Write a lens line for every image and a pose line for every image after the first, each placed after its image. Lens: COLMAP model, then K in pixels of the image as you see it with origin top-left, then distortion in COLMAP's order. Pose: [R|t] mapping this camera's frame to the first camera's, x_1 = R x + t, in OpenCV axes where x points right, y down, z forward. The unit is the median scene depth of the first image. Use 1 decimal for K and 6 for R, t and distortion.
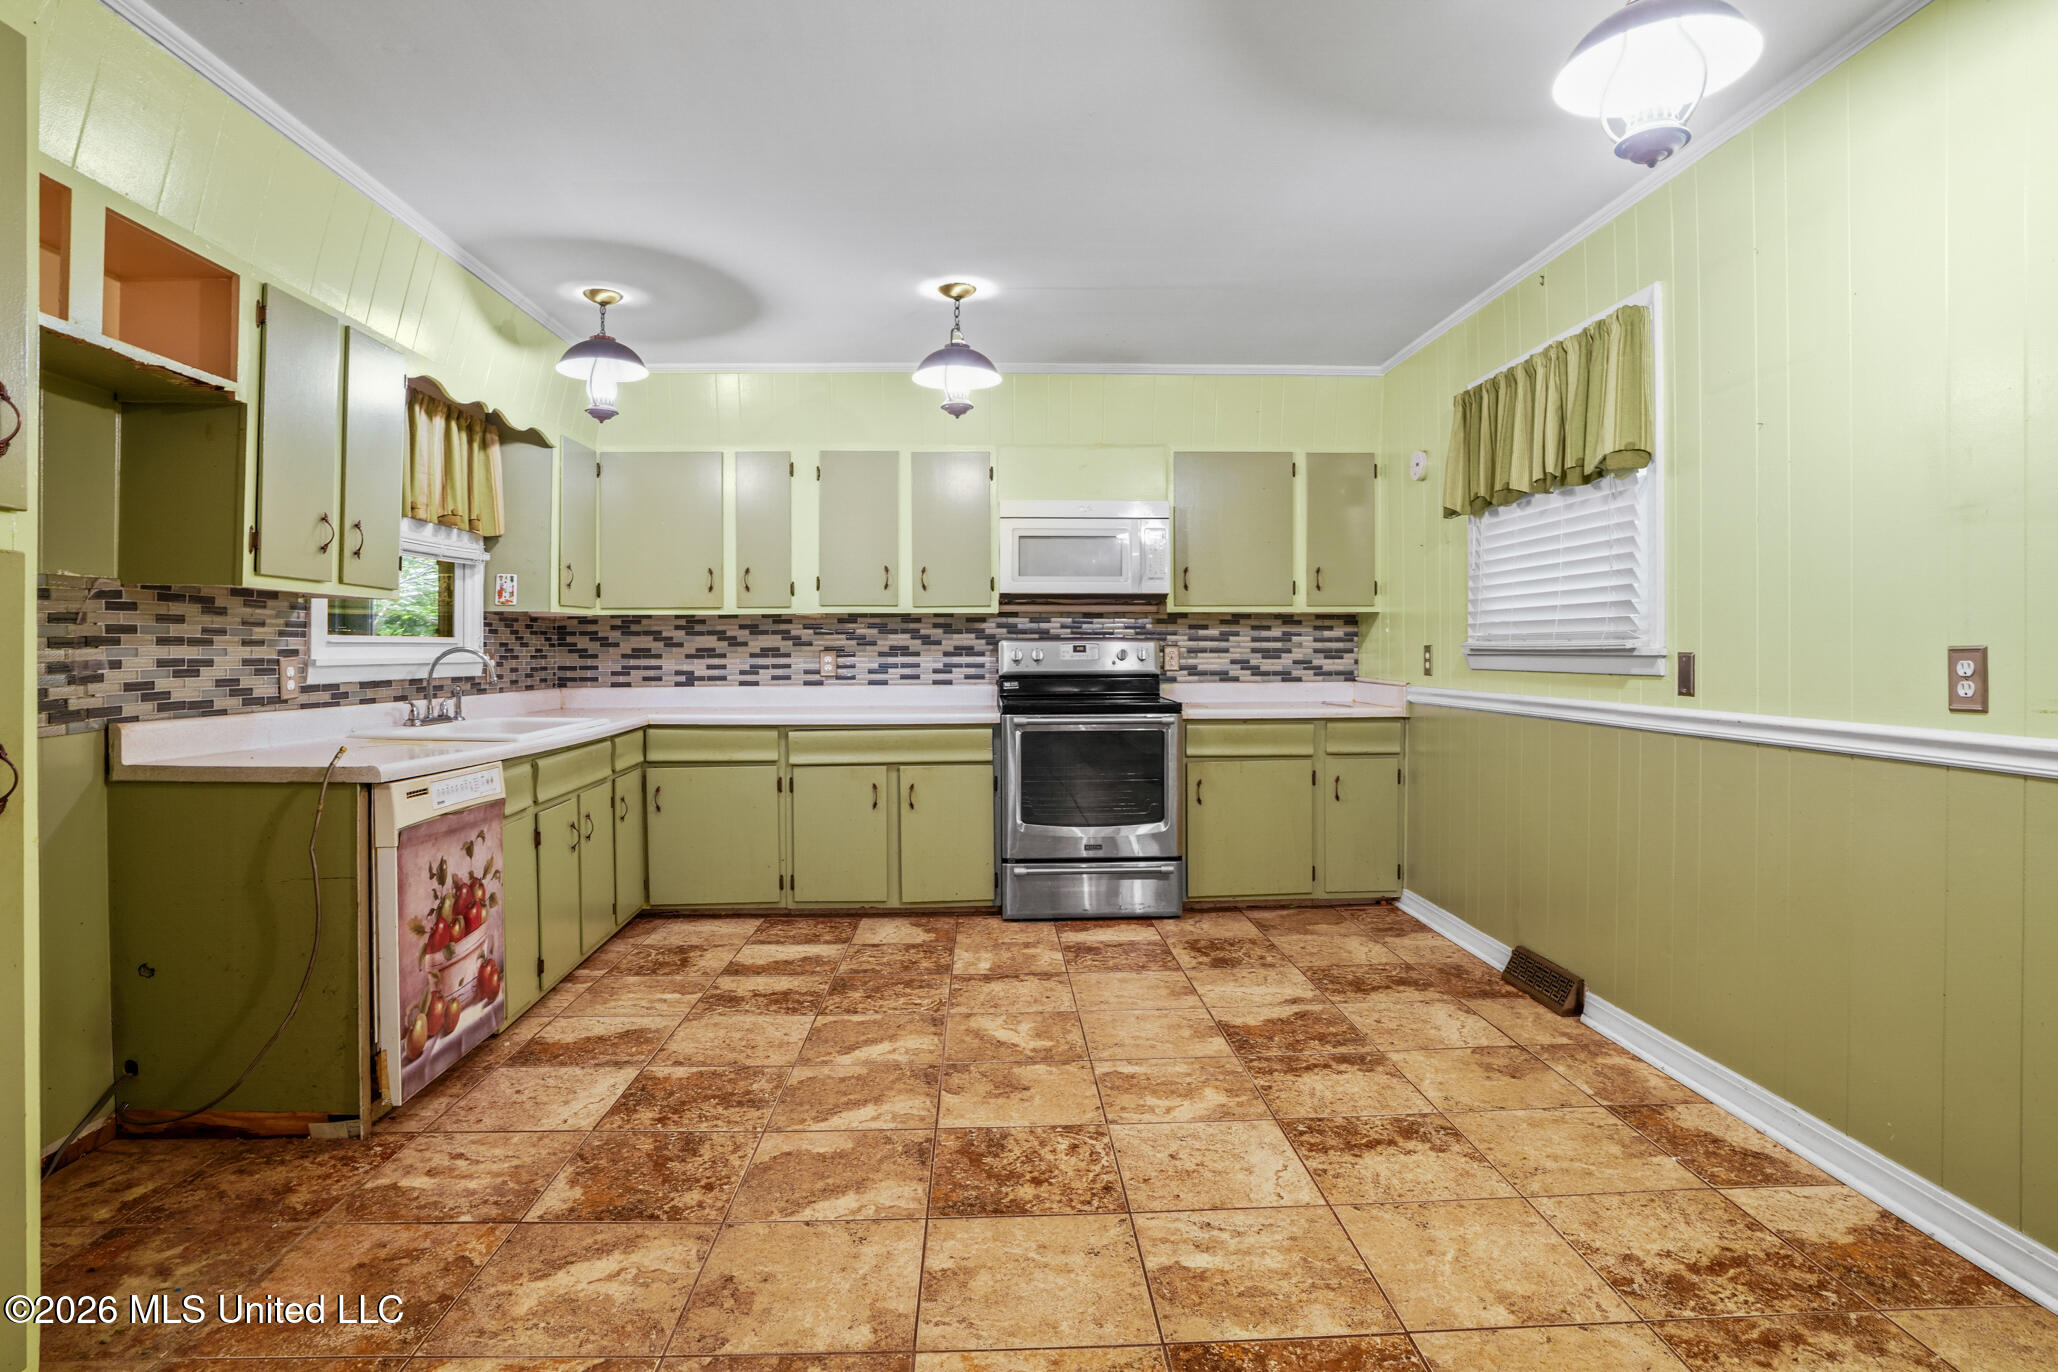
lens RADIAL K [[1079.1, 0, 1024.8], [0, 1079.1, 653.9], [0, 0, 1]] dist [-0.040916, 0.002290]
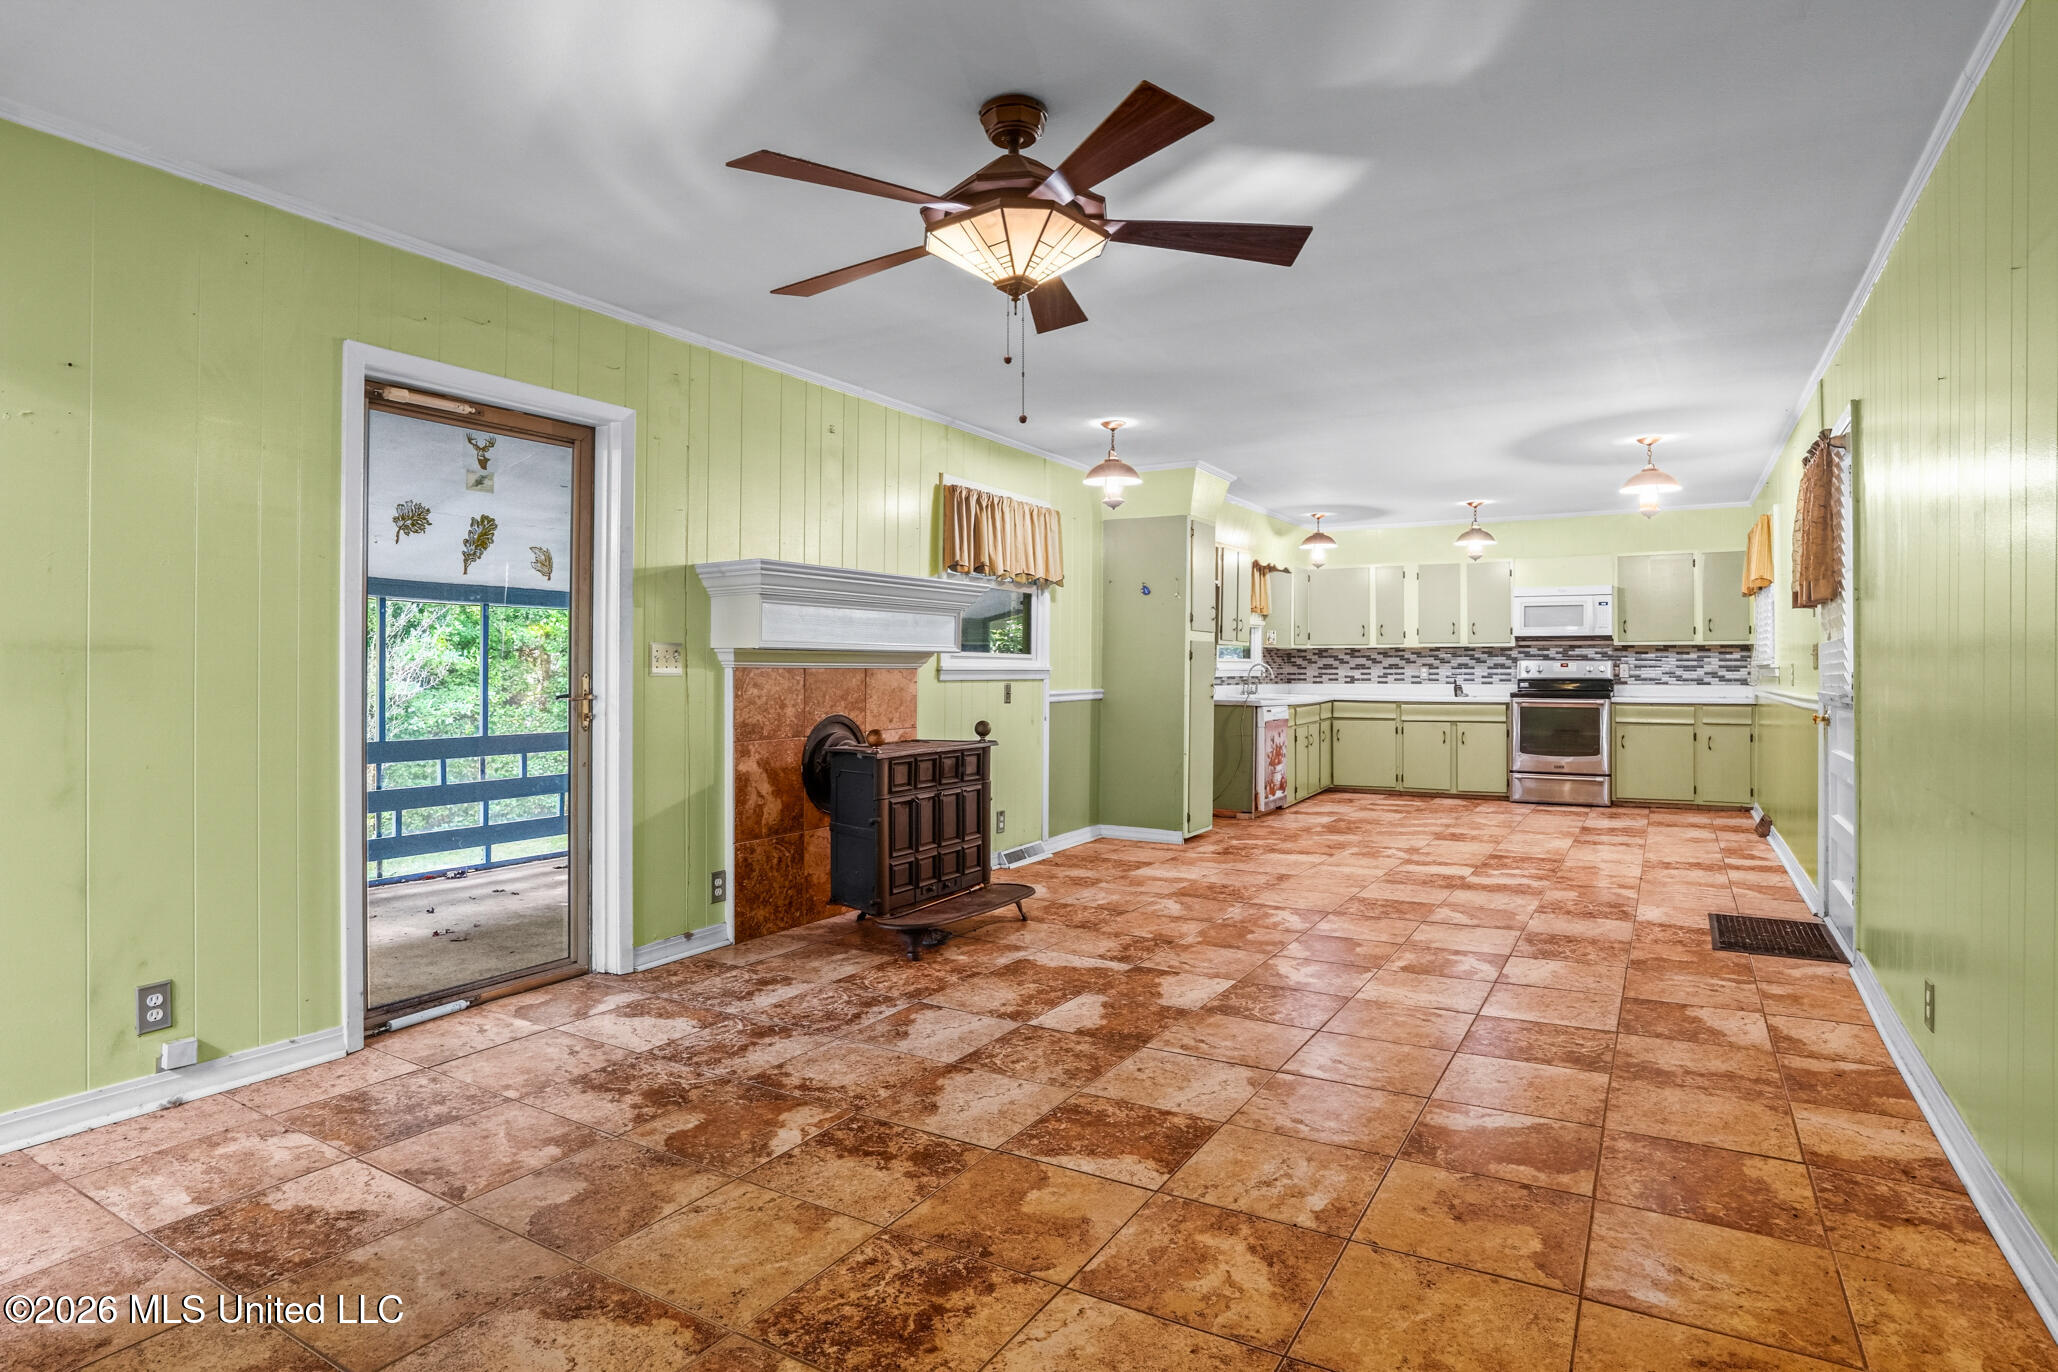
lens RADIAL K [[1079.1, 0, 1024.8], [0, 1079.1, 653.9], [0, 0, 1]] dist [-0.040916, 0.002290]
pose [[0.835924, -0.002323, -0.548840, 0.280676], [-0.006109, 0.999890, -0.013537, 0.006289], [0.548811, 0.014669, 0.835818, -1.021583]]
